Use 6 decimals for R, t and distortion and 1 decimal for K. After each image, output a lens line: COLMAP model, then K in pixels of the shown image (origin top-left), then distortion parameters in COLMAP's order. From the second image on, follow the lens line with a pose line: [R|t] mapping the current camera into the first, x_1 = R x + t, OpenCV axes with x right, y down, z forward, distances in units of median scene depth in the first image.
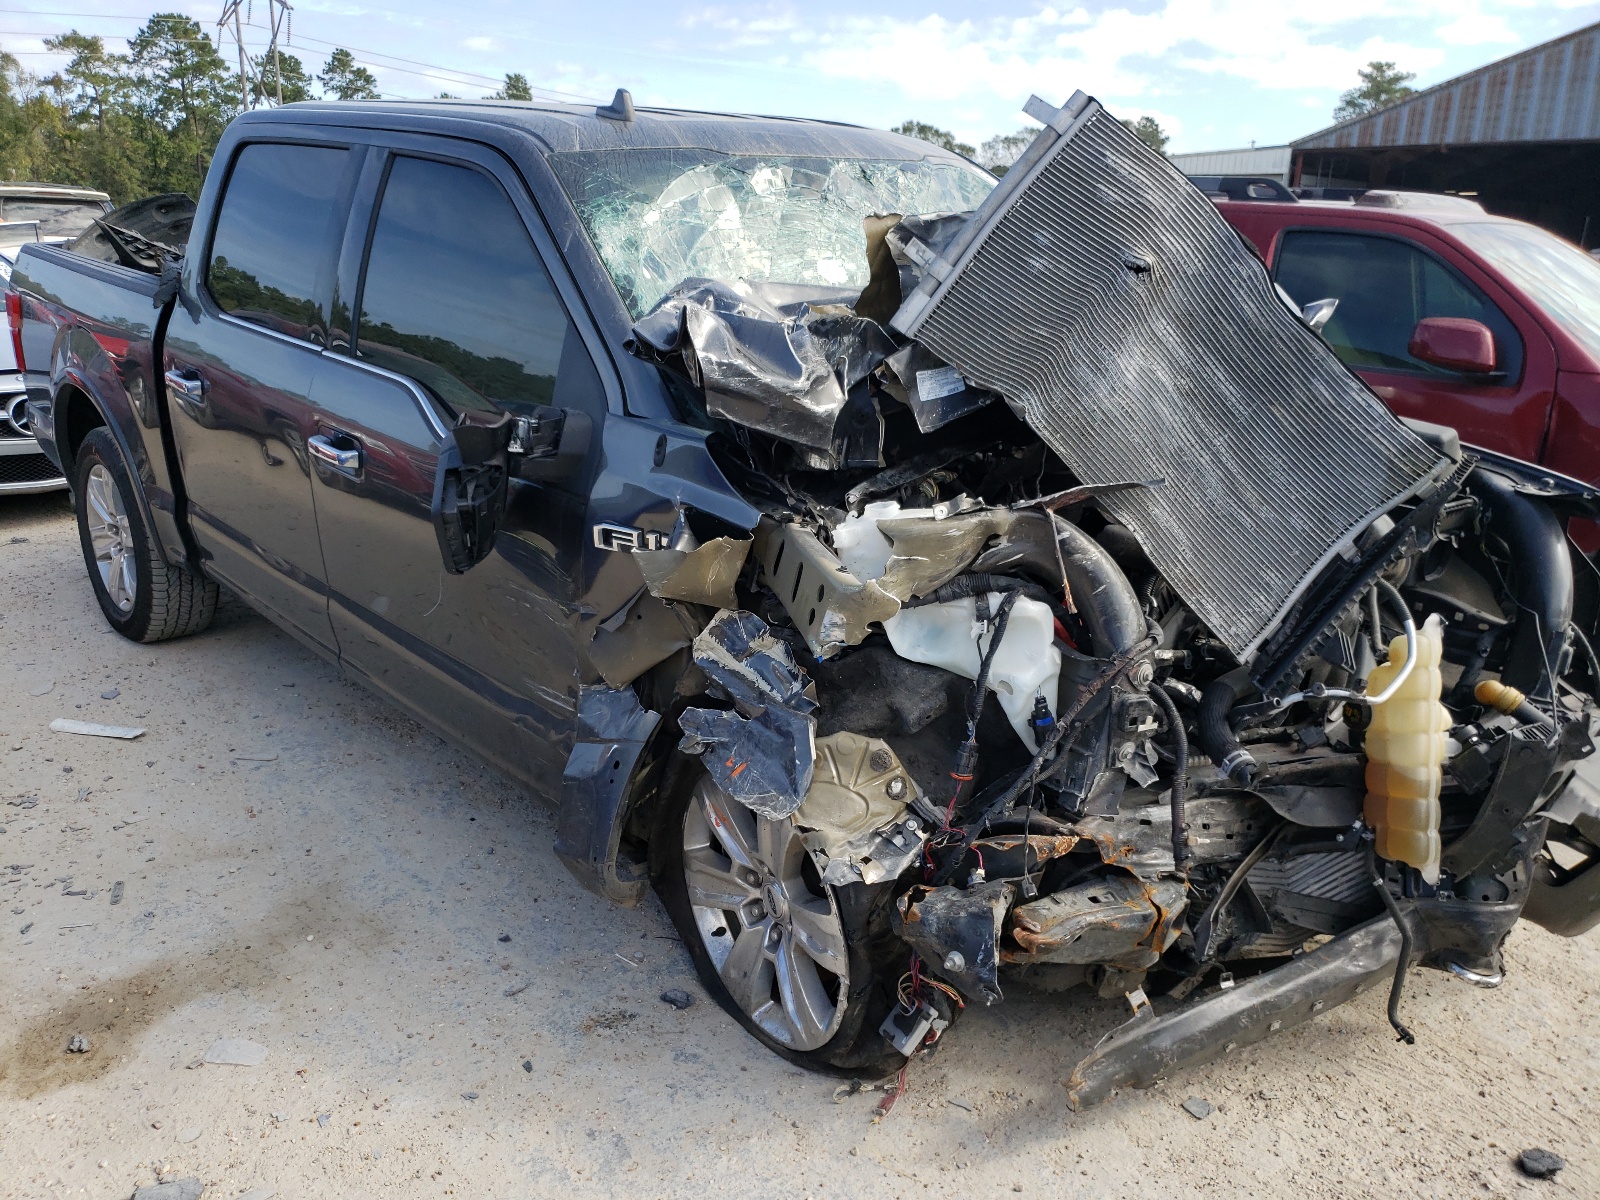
lens RADIAL K [[1333.0, 0, 800.0], [0, 1333.0, 600.0], [0, 0, 1]] dist [0.049569, -0.045684]
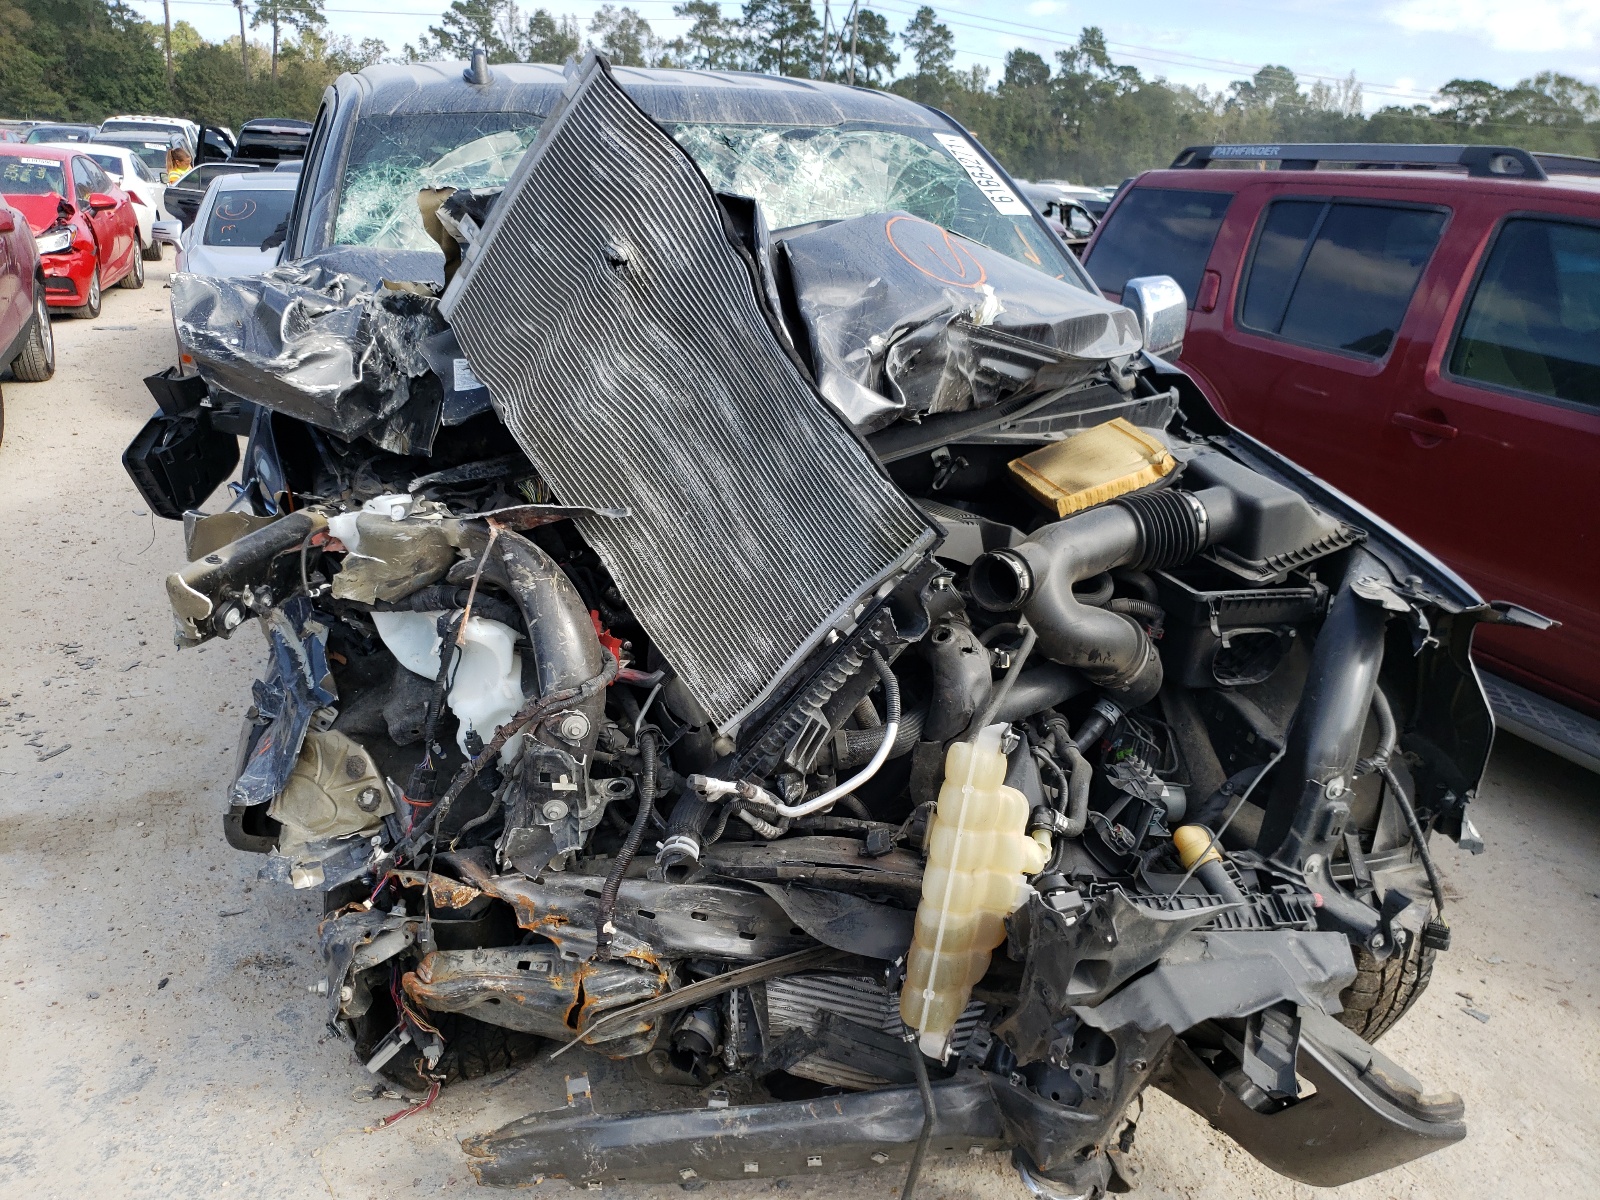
lens RADIAL K [[1333.0, 0, 800.0], [0, 1333.0, 600.0], [0, 0, 1]] dist [0.049569, -0.045684]
pose [[0.903074, 0.151615, -0.401834, 0.340433], [-0.139282, 0.988438, 0.059925, -0.046510], [0.406273, 0.001851, 0.913750, 0.122444]]
